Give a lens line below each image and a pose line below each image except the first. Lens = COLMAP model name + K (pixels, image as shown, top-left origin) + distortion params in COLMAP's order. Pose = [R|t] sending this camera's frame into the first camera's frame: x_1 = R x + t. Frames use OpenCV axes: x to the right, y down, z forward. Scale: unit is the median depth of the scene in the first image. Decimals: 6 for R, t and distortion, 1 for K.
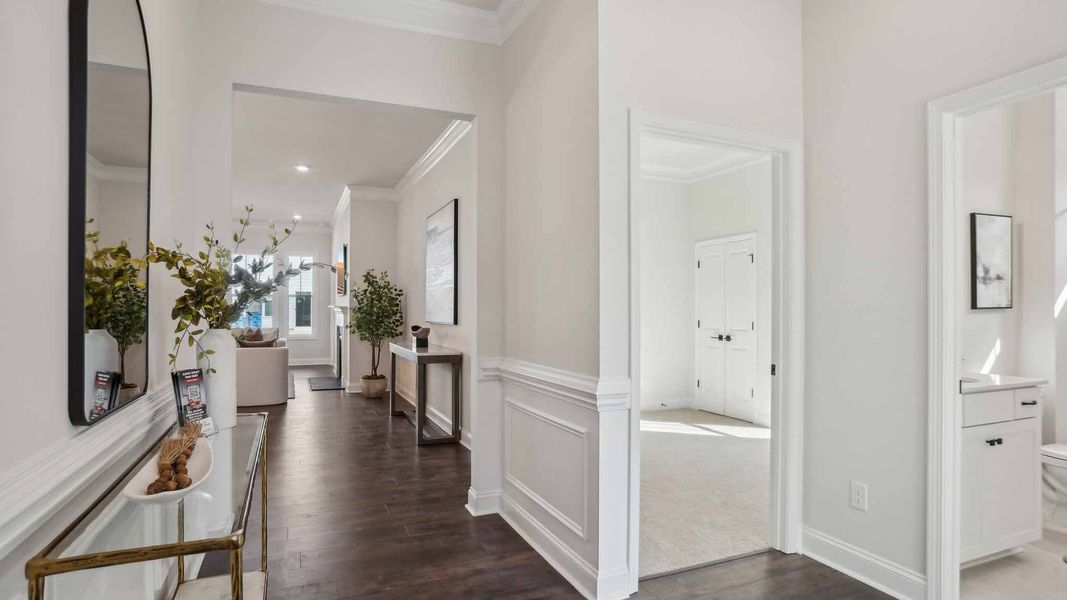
lens RADIAL K [[556.5, 0, 533.7], [0, 556.5, 304.4], [0, 0, 1]] dist [-0.024050, -0.000114]
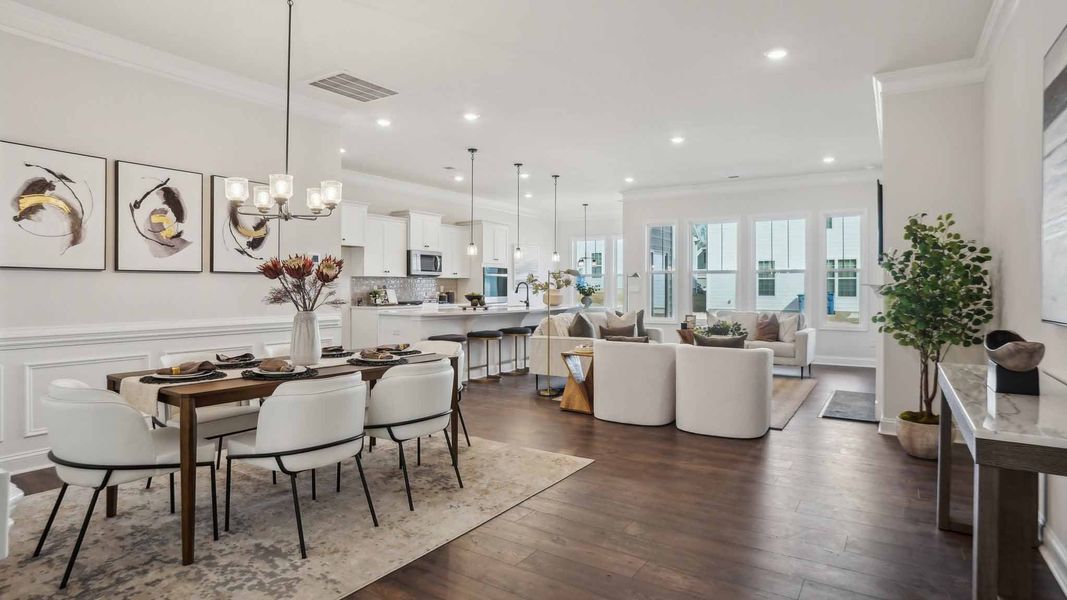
lens RADIAL K [[556.5, 0, 531.7], [0, 556.5, 290.7], [0, 0, 1]] dist [-0.024050, -0.000114]
pose [[0.554691, 0.001907, -0.832054, -0.060473], [0.006262, 0.999959, 0.006466, 0.004772], [0.832033, -0.008797, 0.554656, 0.399280]]
